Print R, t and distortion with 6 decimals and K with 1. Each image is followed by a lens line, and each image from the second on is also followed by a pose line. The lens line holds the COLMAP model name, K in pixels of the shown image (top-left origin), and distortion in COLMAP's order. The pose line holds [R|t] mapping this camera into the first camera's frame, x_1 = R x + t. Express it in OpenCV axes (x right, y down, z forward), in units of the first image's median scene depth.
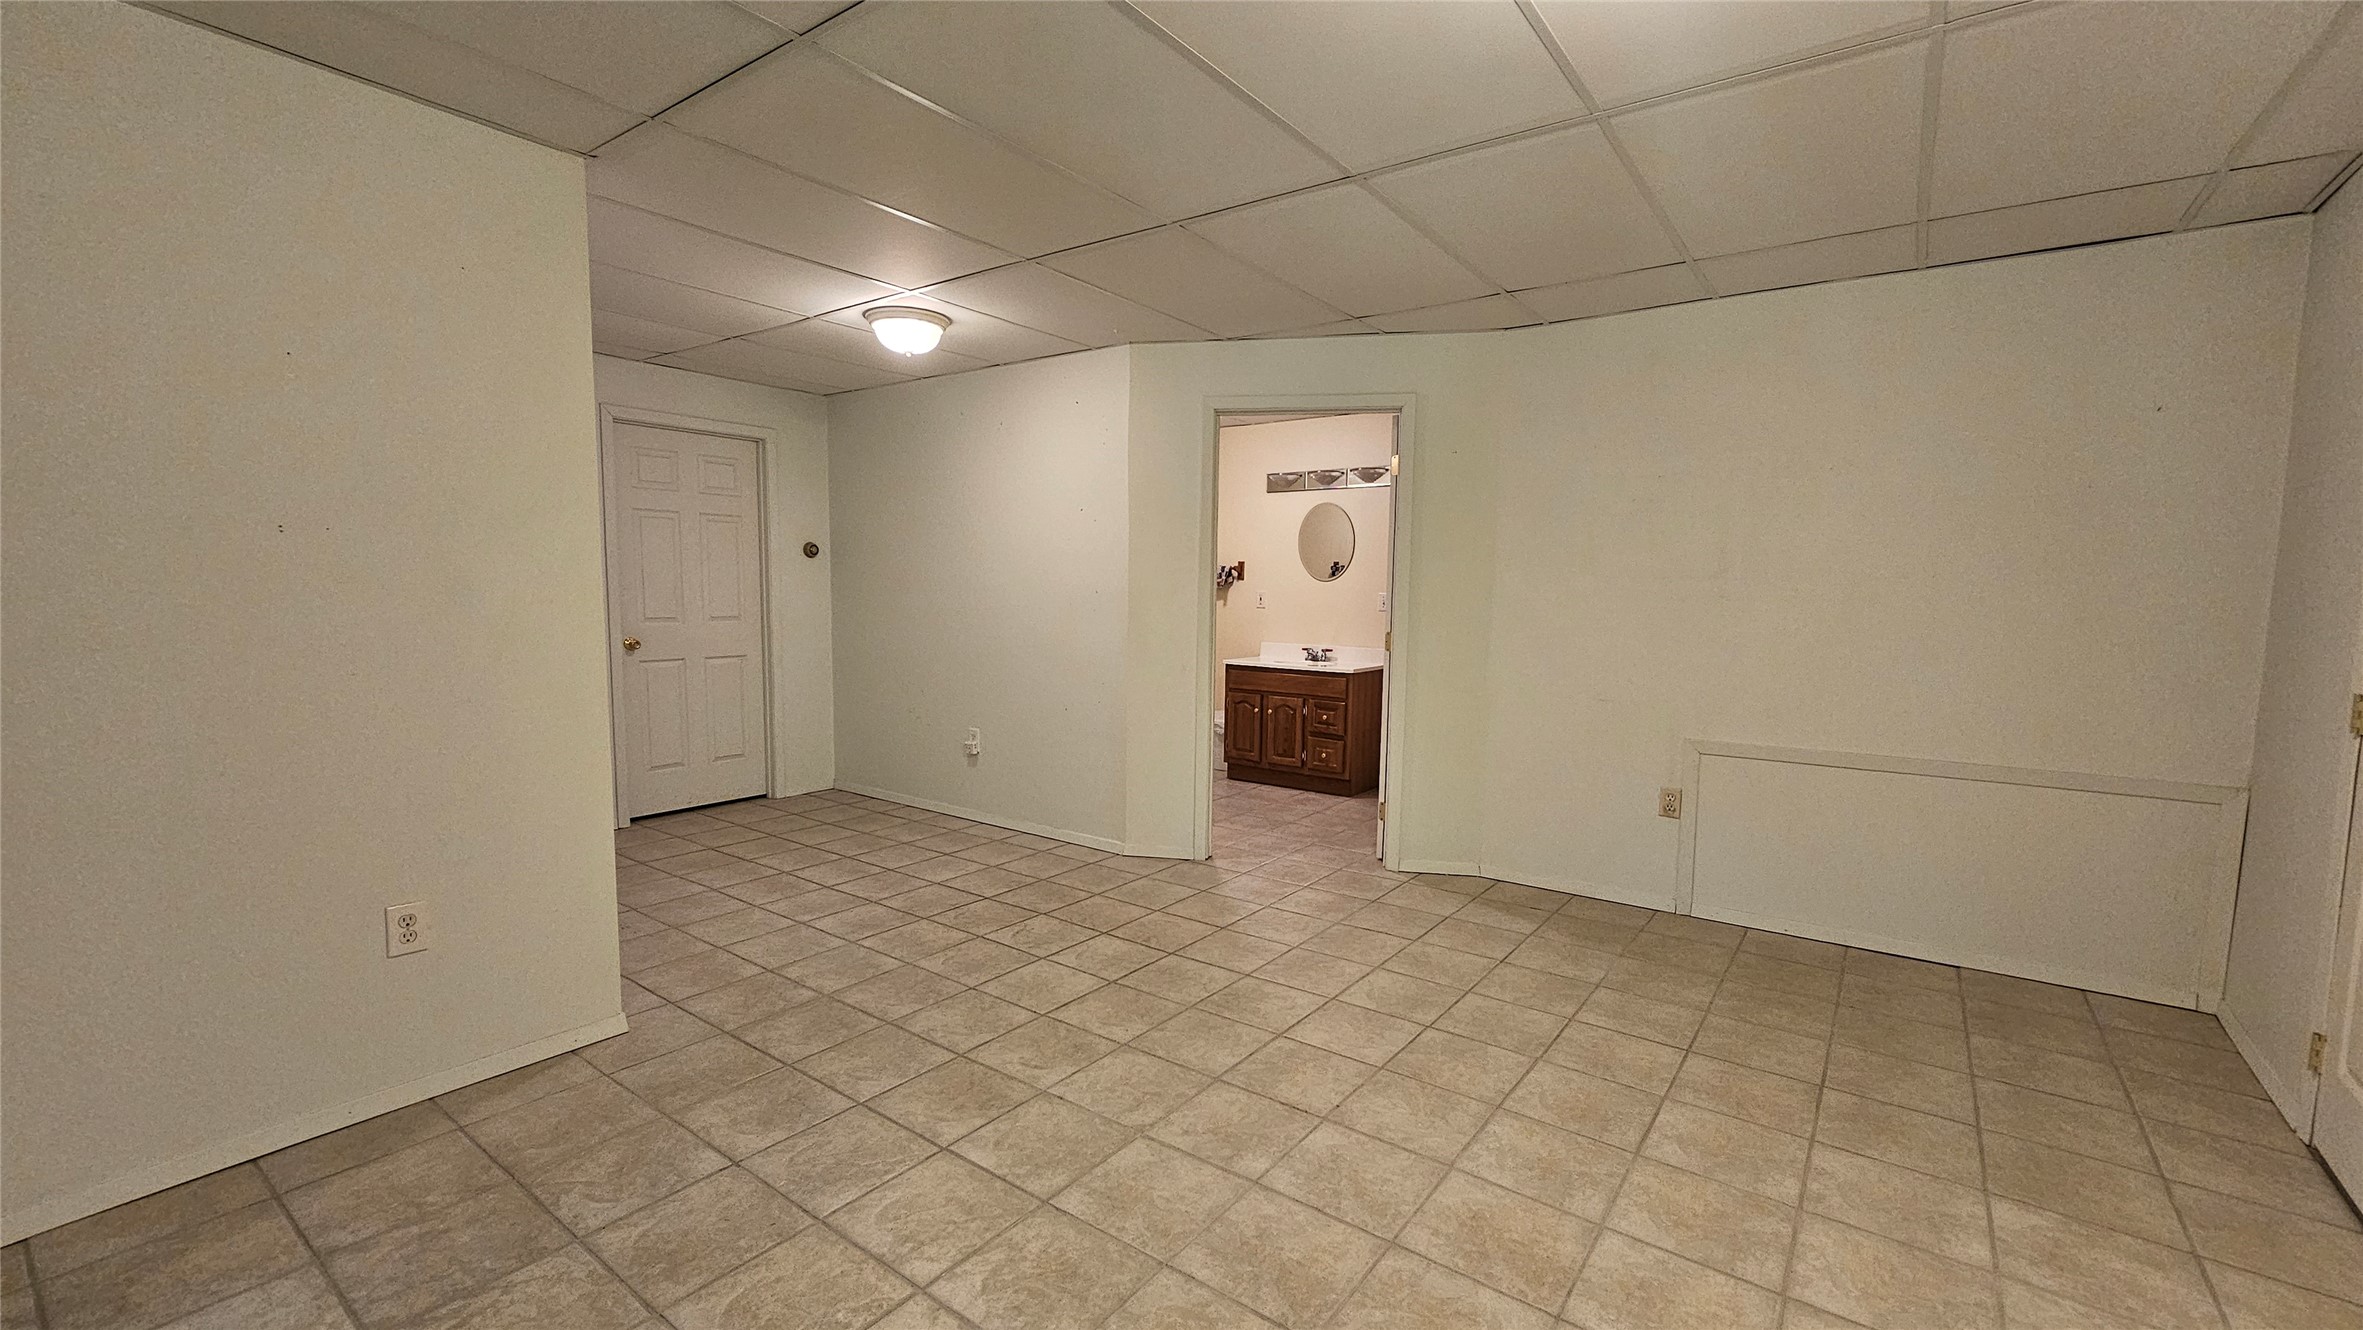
lens RADIAL K [[964.2, 0, 1180.4], [0, 964.2, 679.6], [0, 0, 1]] dist [0.000480, -0.000103]
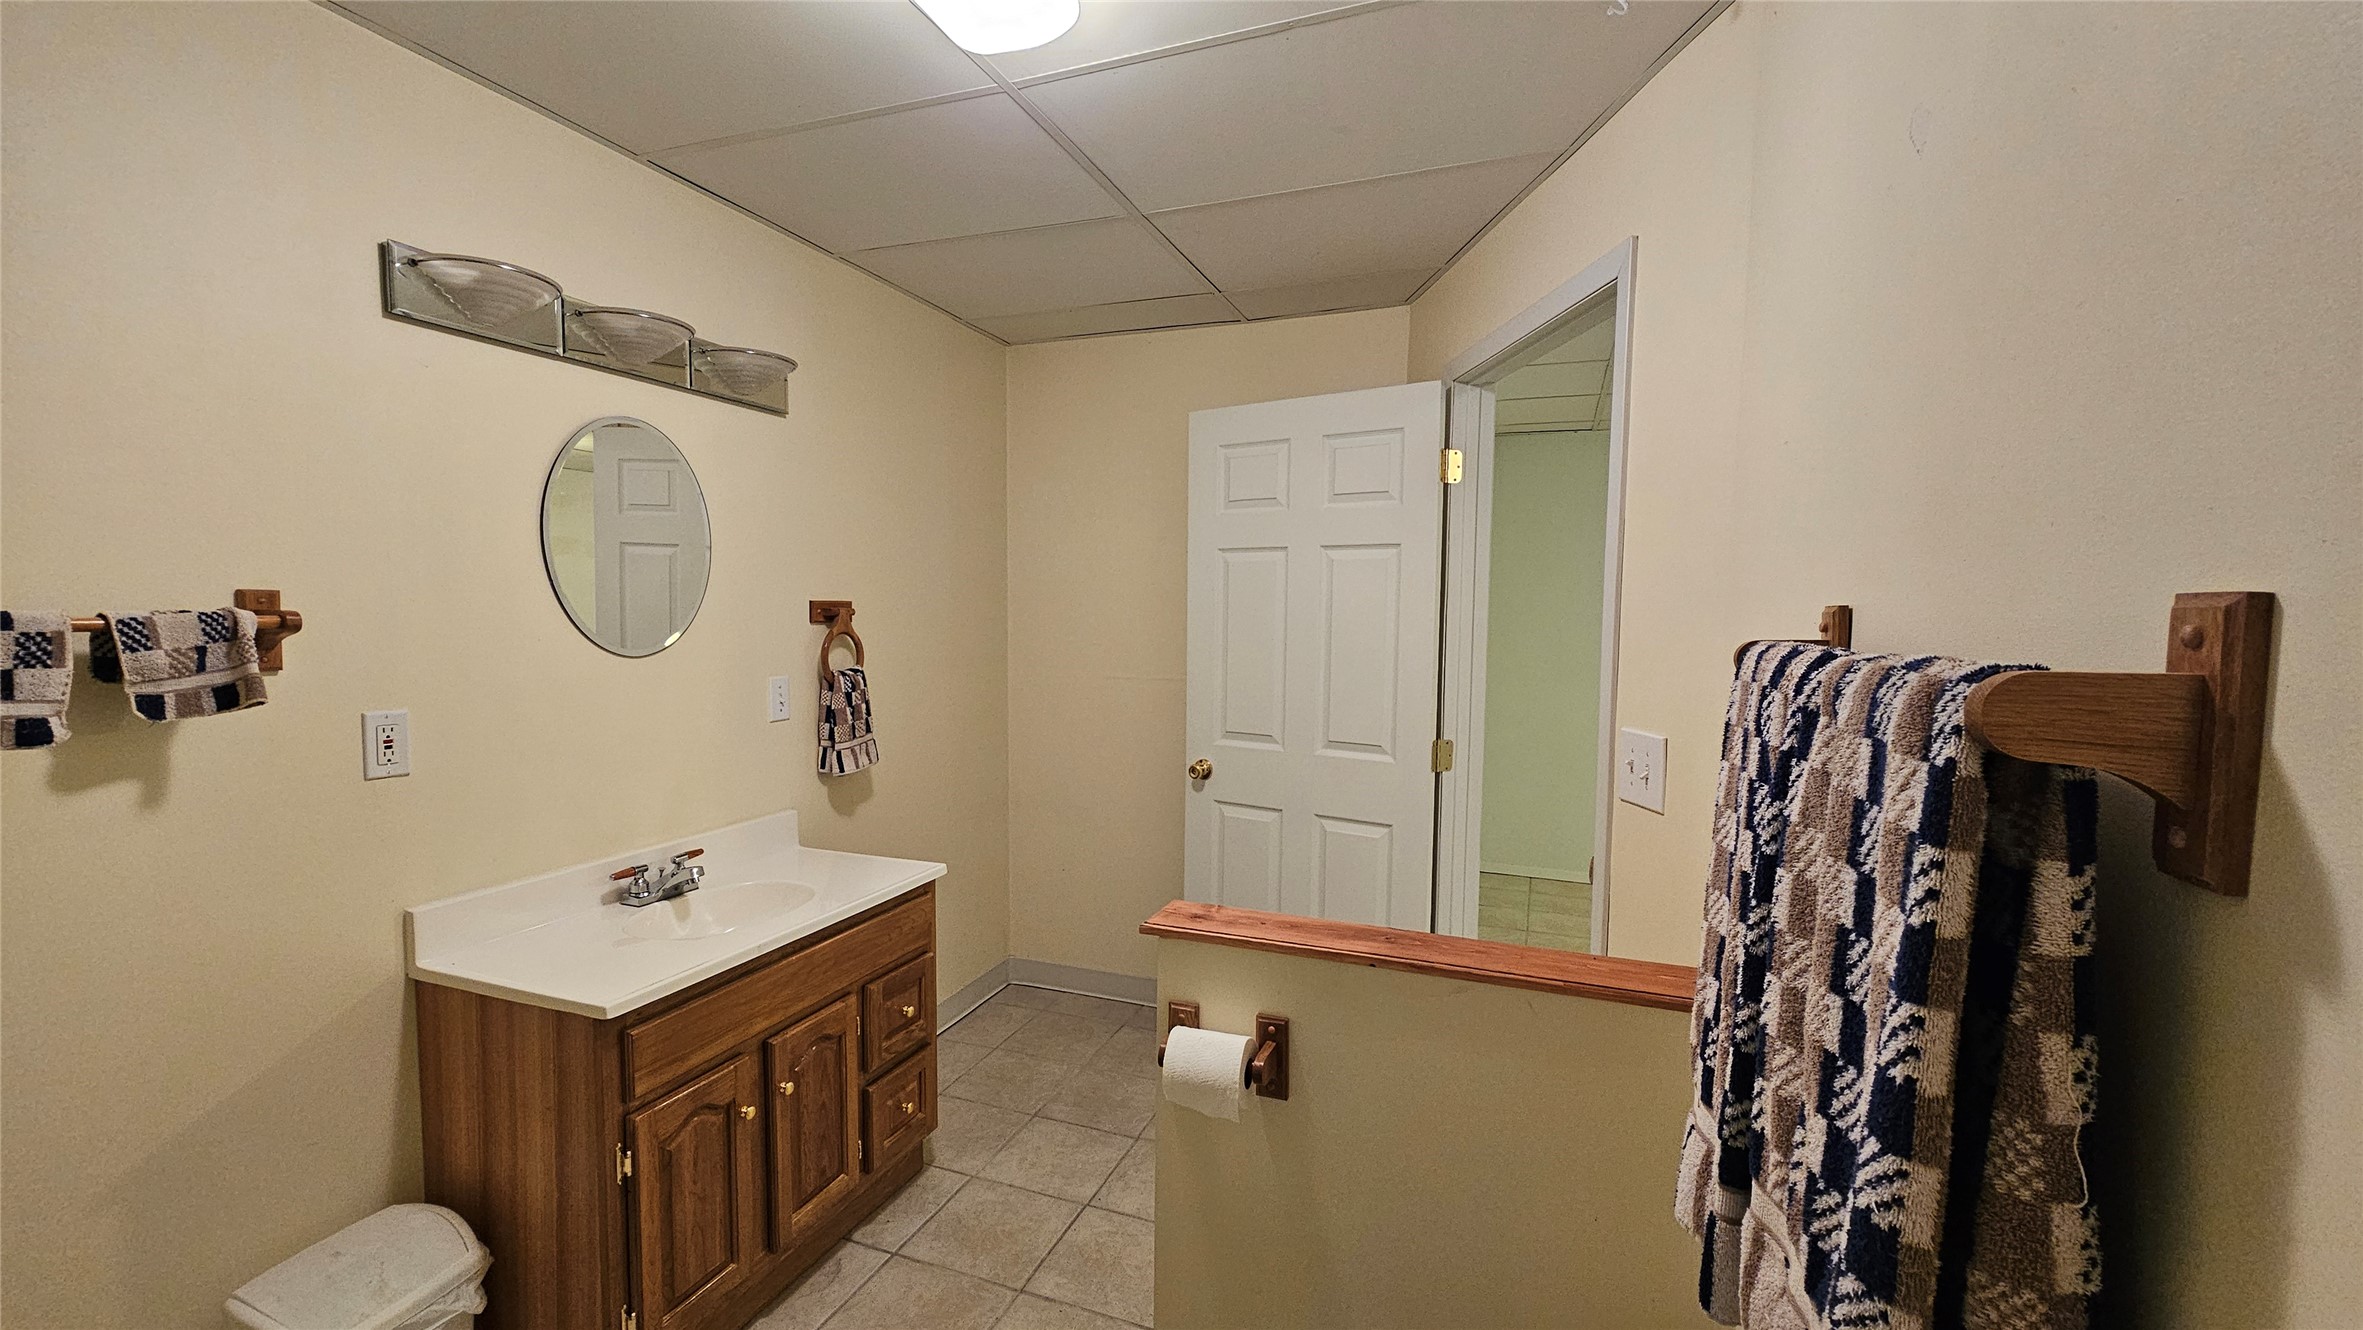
lens RADIAL K [[964.2, 0, 1180.4], [0, 964.2, 679.6], [0, 0, 1]] dist [0.000480, -0.000103]
pose [[-0.273652, -0.082522, 0.958282, -0.223397], [0.083710, 0.990489, 0.109200, -0.118081], [-0.958179, 0.110100, -0.264141, 0.934869]]
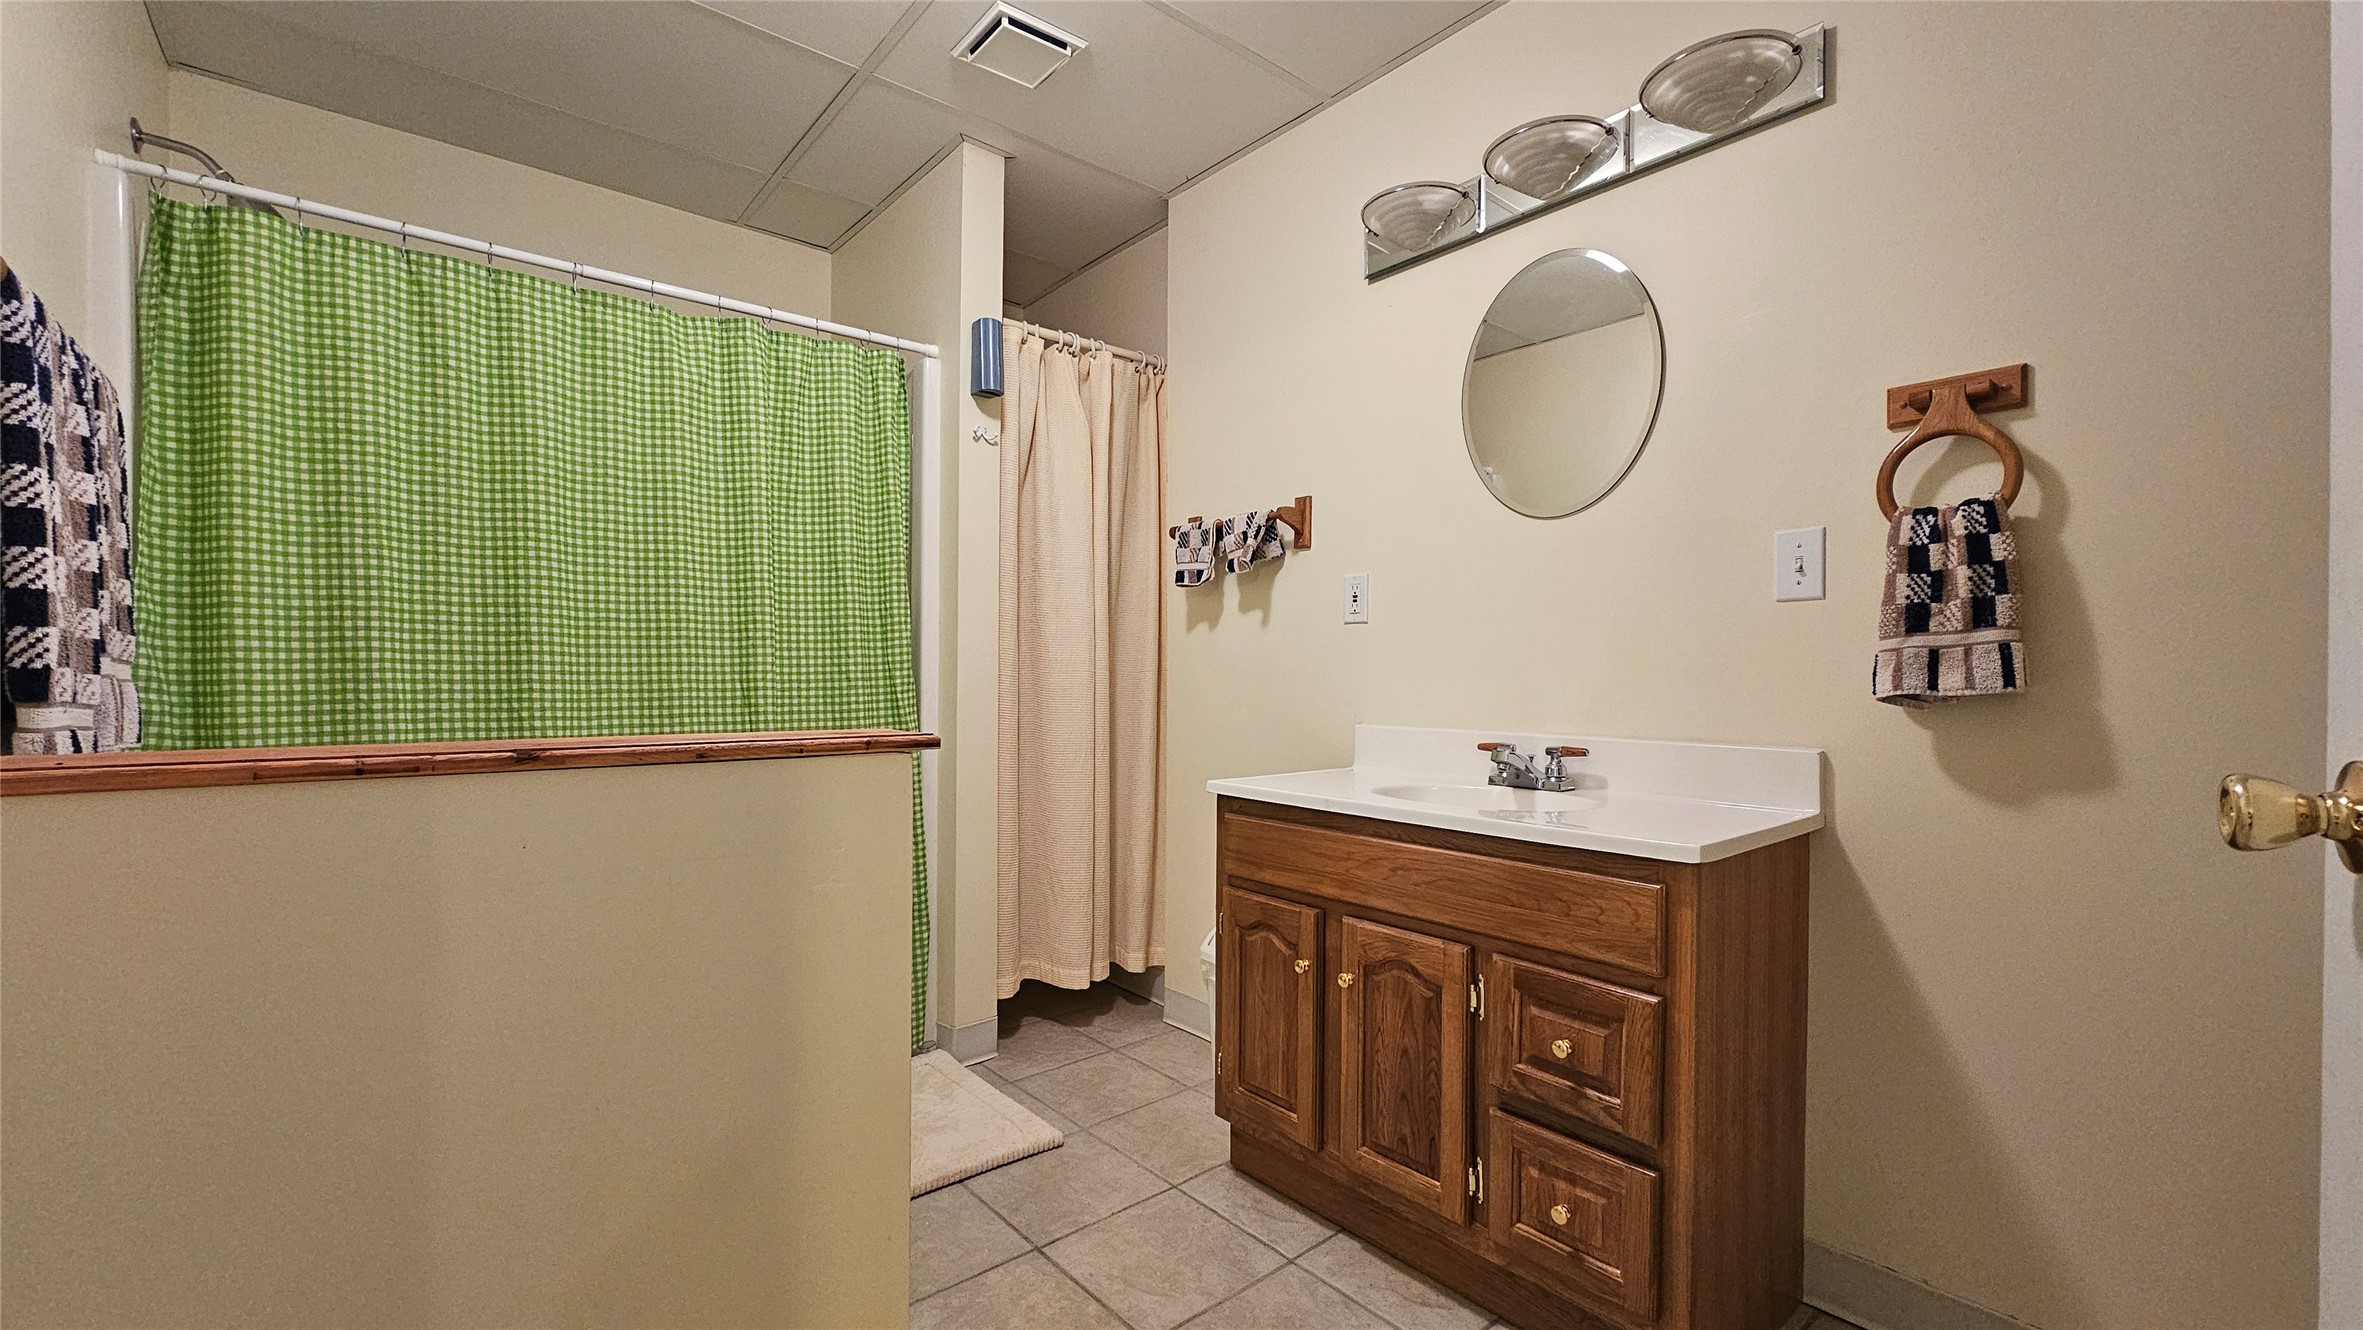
lens RADIAL K [[964.2, 0, 1180.4], [0, 964.2, 679.6], [0, 0, 1]] dist [0.000480, -0.000103]
pose [[0.972560, -0.007266, -0.232538, 0.110083], [-0.015130, 0.995421, -0.094382, -0.023967], [0.232159, 0.095310, 0.967997, 0.712989]]
